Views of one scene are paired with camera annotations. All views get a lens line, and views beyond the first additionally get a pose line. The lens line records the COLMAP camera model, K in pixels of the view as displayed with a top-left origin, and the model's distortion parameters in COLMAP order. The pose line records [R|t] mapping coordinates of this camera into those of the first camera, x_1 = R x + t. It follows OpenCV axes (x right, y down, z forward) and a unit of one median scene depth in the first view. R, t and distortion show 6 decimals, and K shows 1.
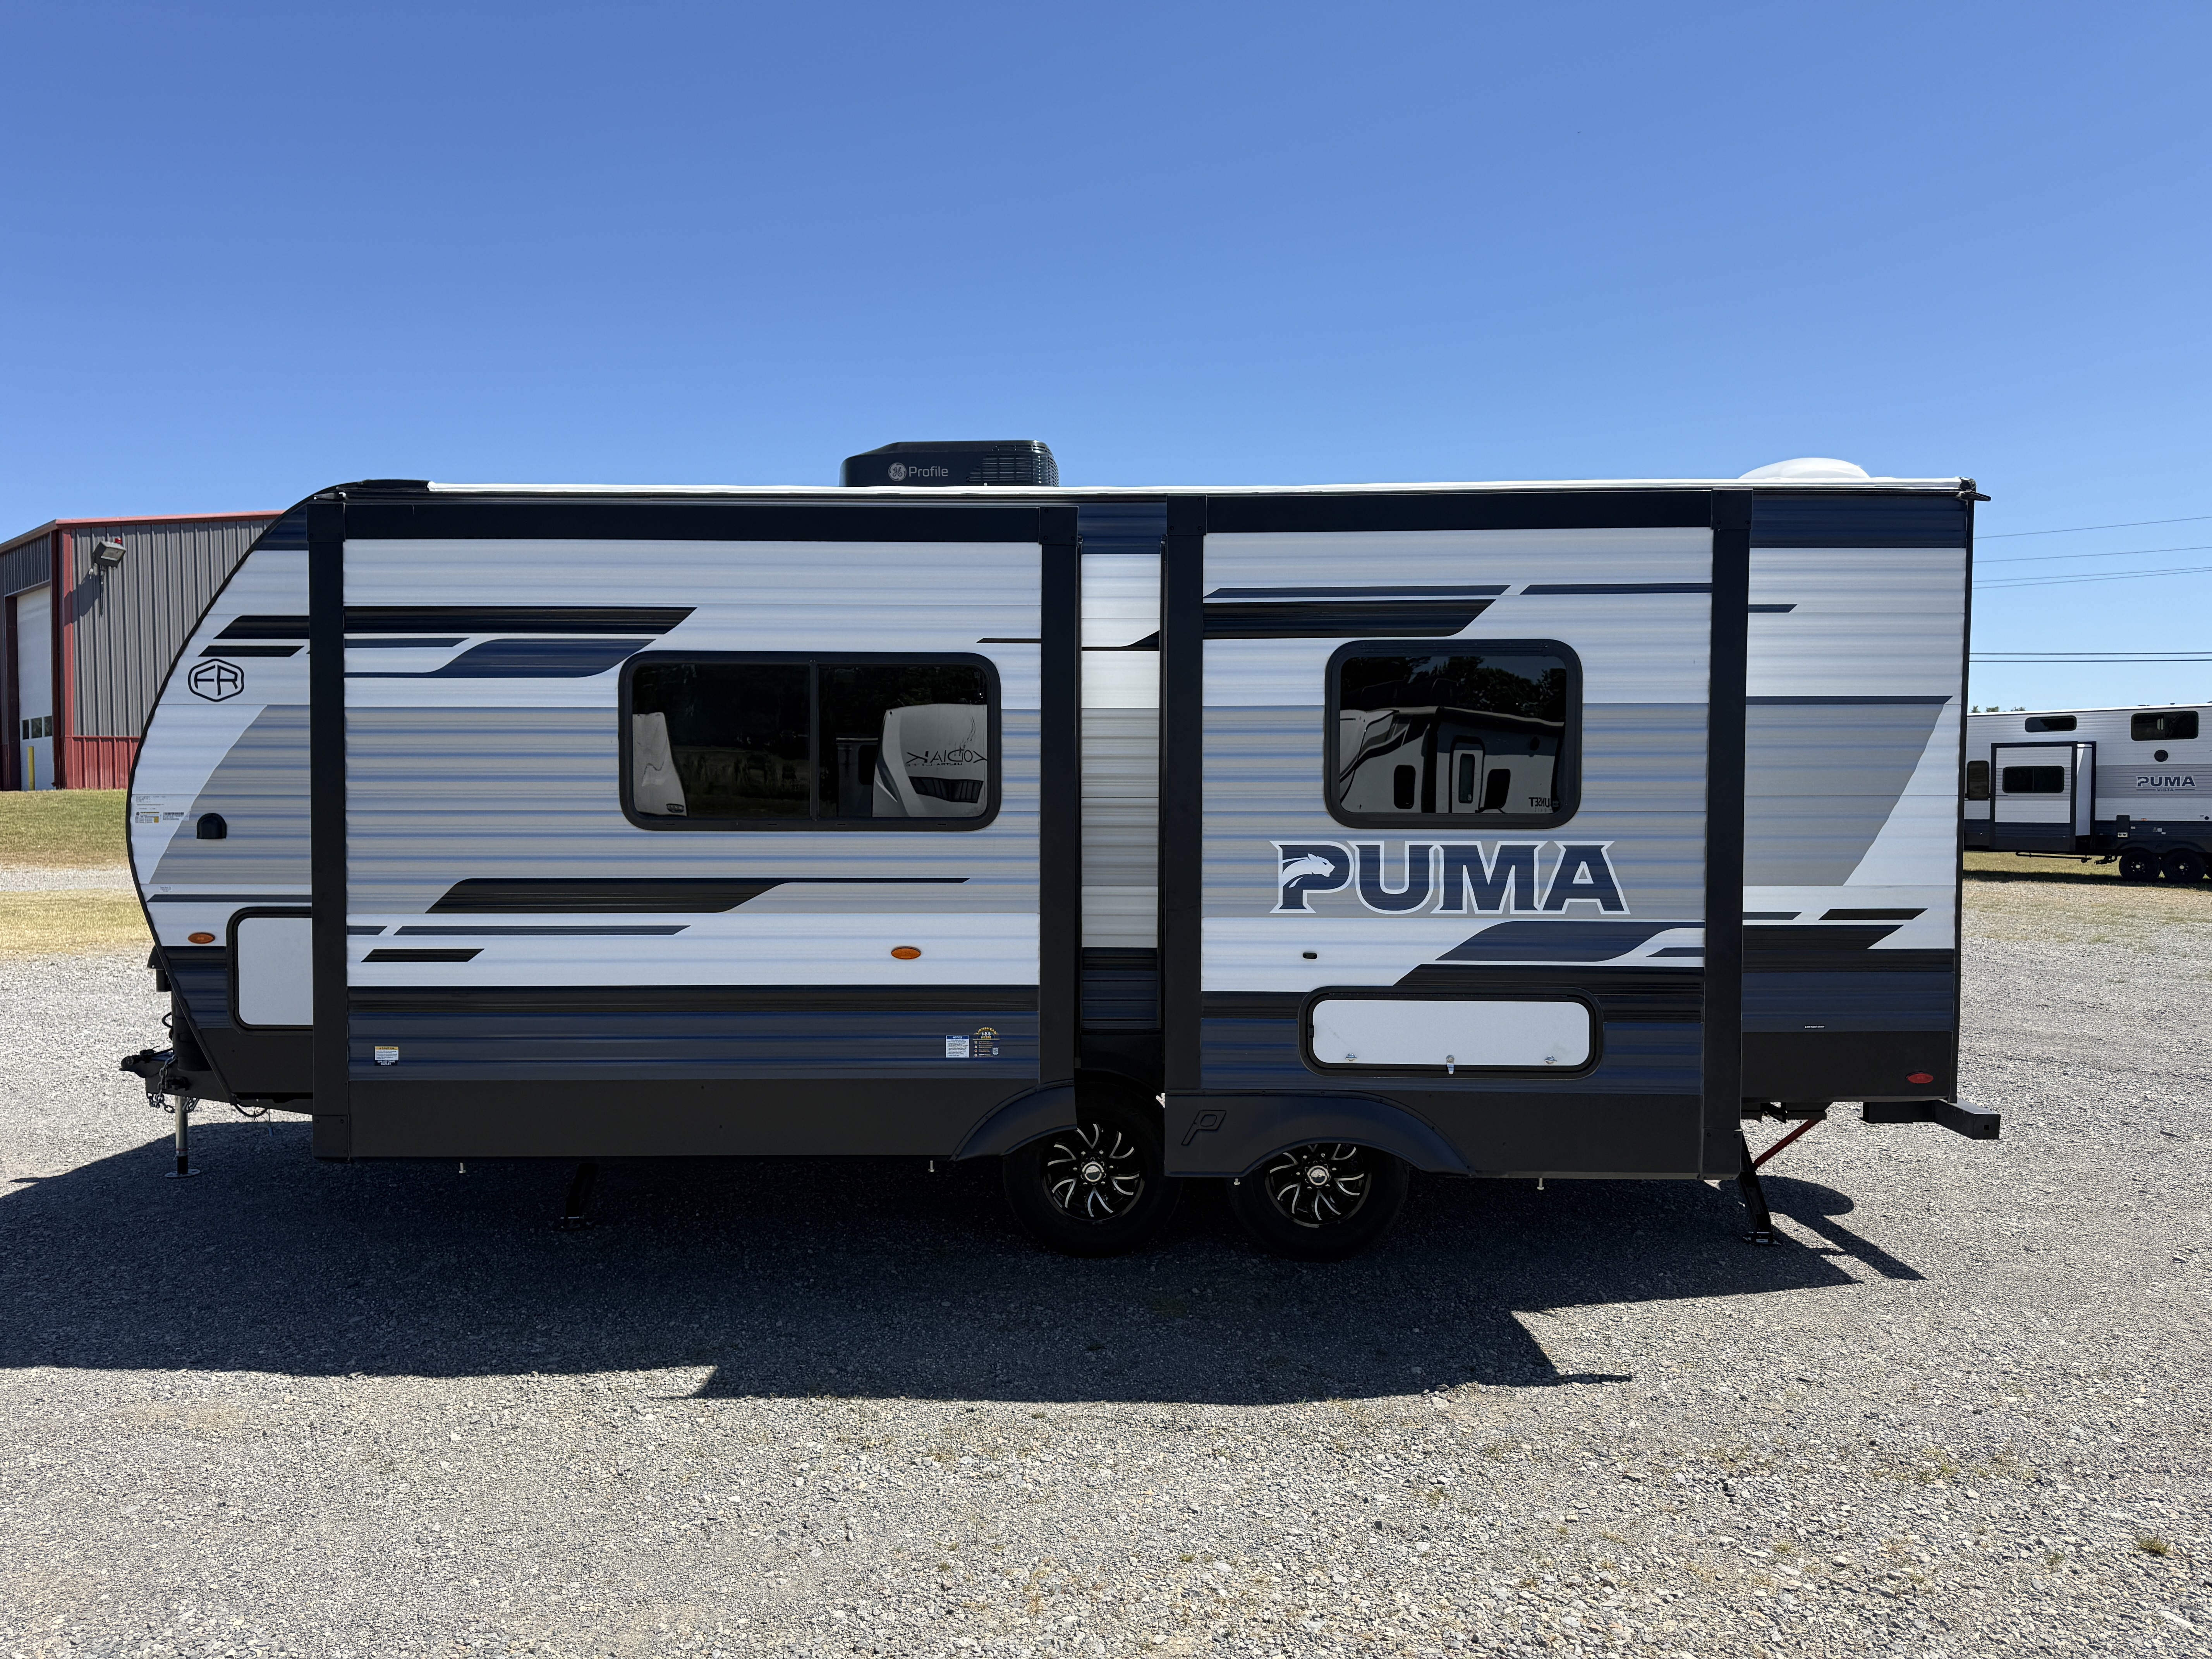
lens RADIAL K [[1562.2, 0, 1106.8], [0, 1562.2, 833.6], [0, 0, 1]] dist [0.072967, -0.074113]
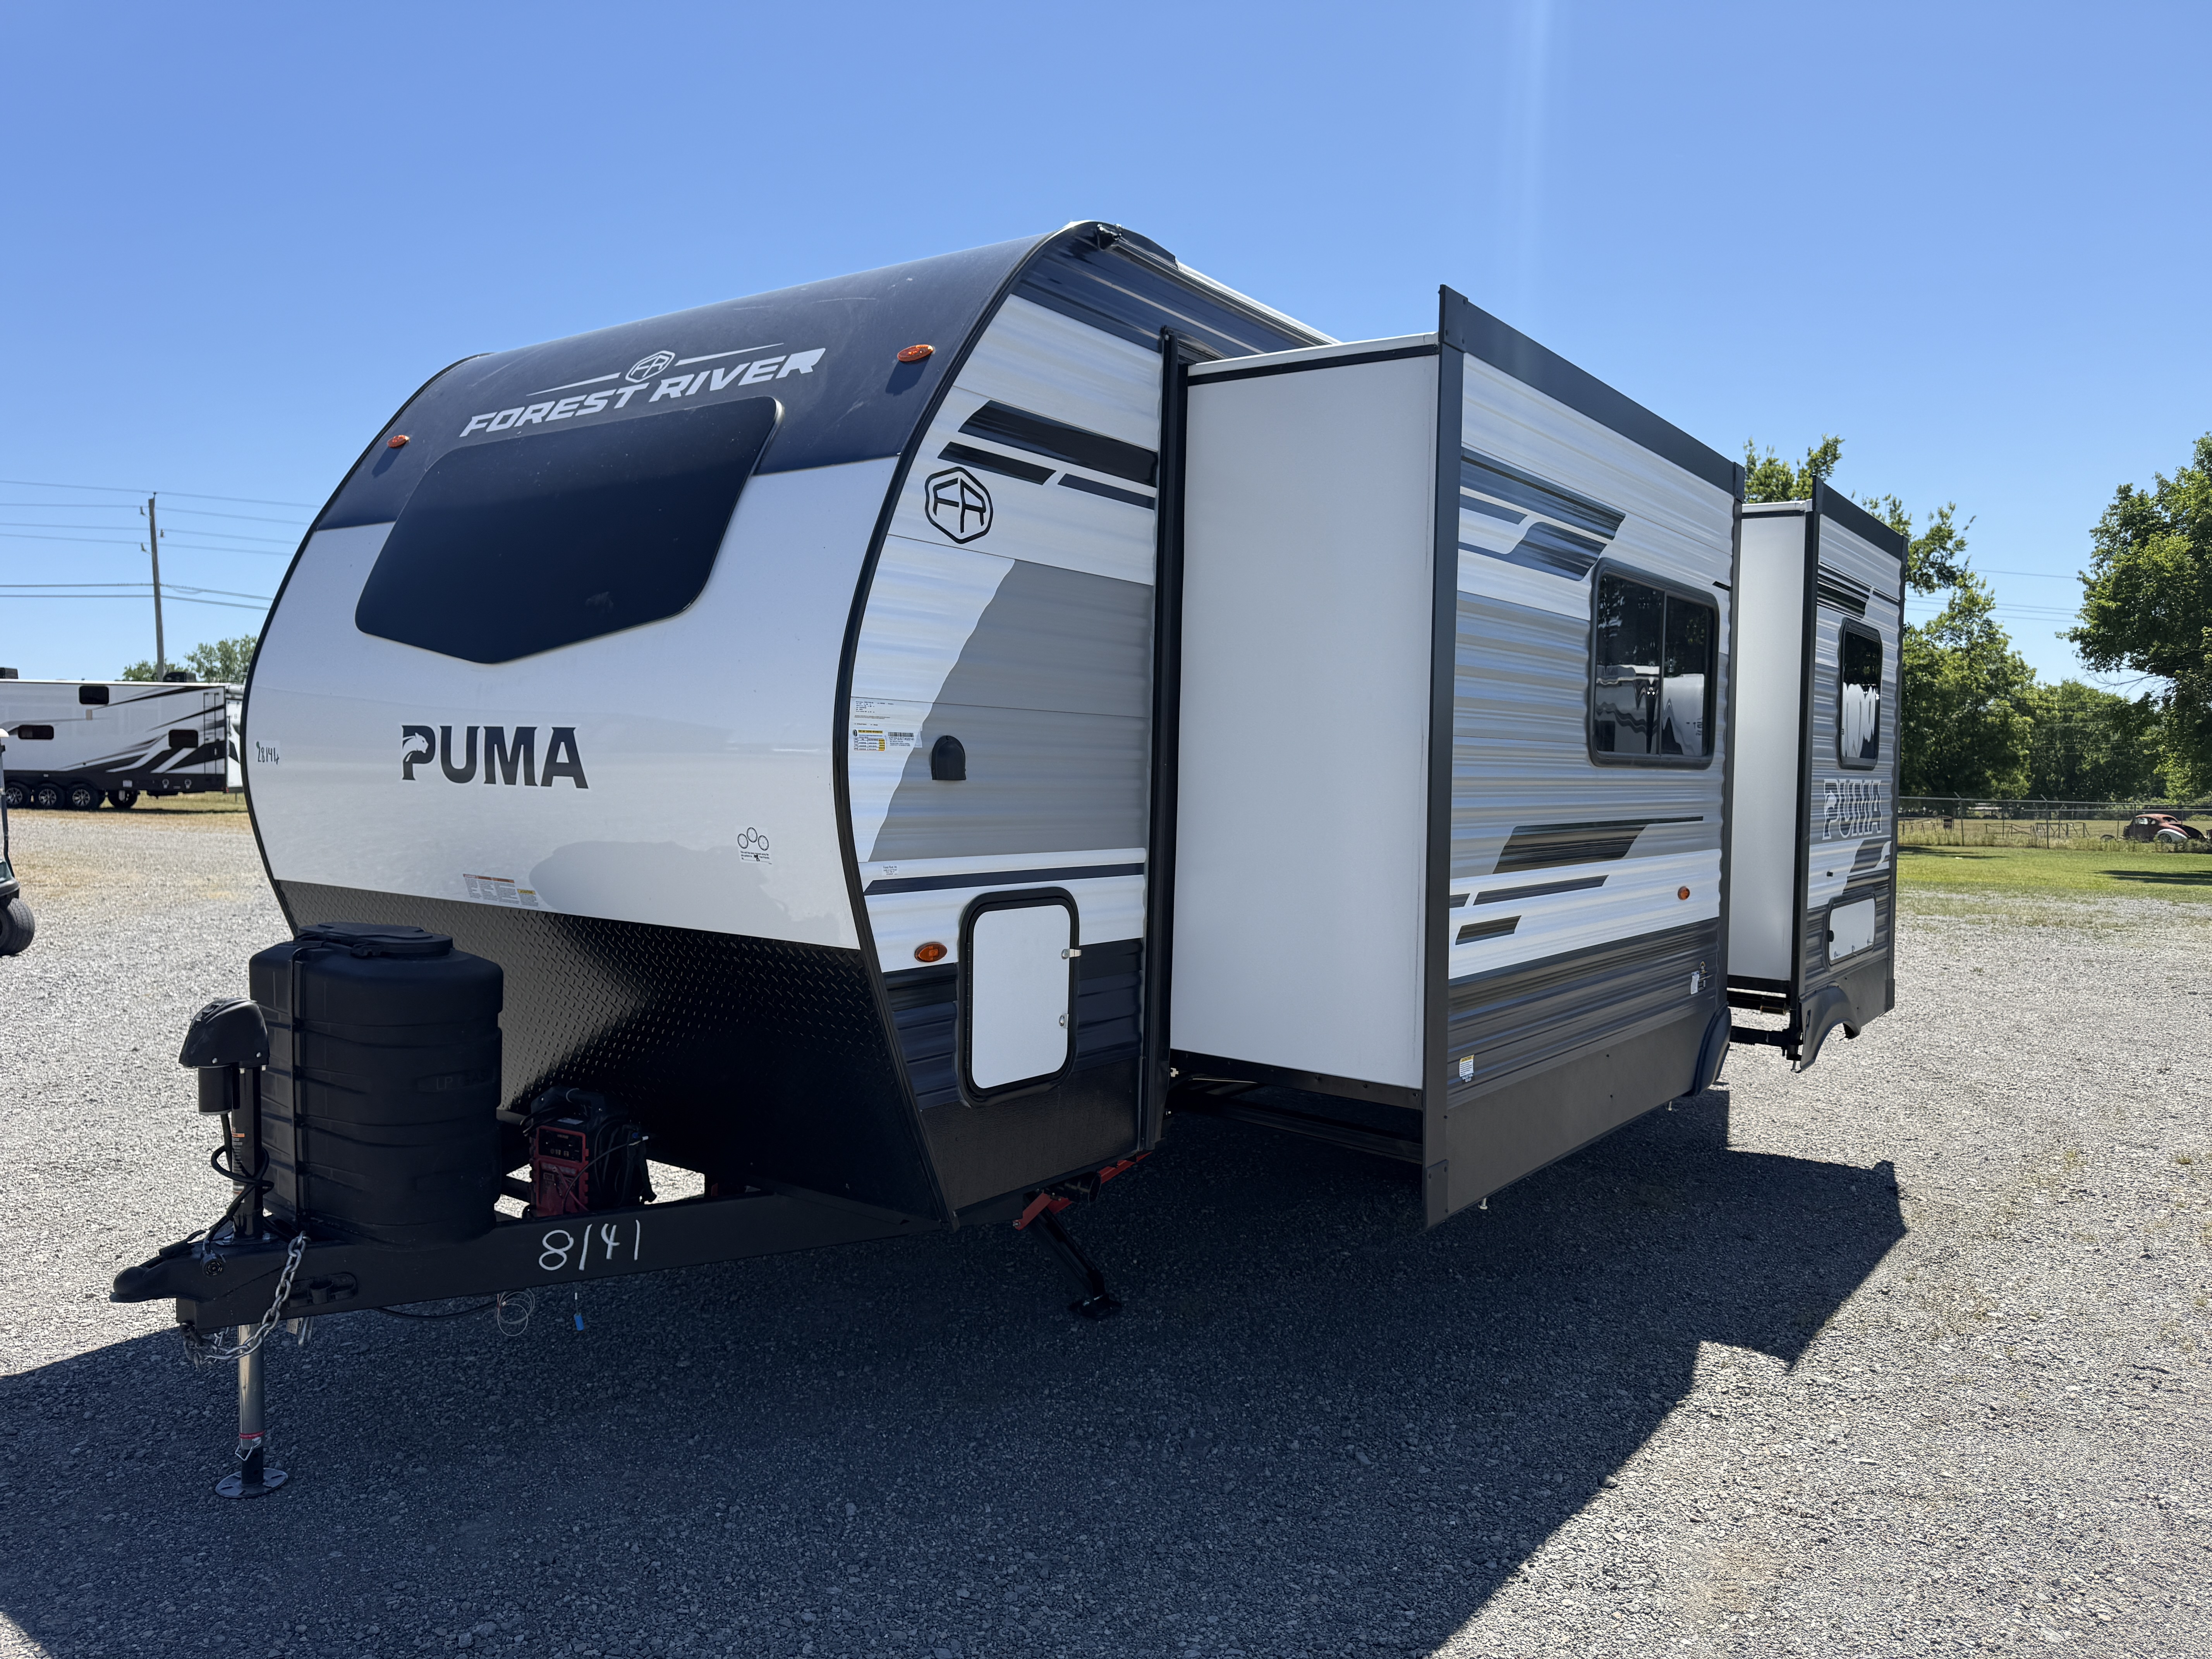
lens RADIAL K [[1562.2, 0, 1109.6], [0, 1562.2, 841.2], [0, 0, 1]] dist [0.072967, -0.074113]
pose [[0.575934, -0.029744, 0.816955, -1.001128], [0.008452, 0.999501, 0.030432, 0.009020], [-0.817453, -0.010621, 0.575898, 0.624521]]
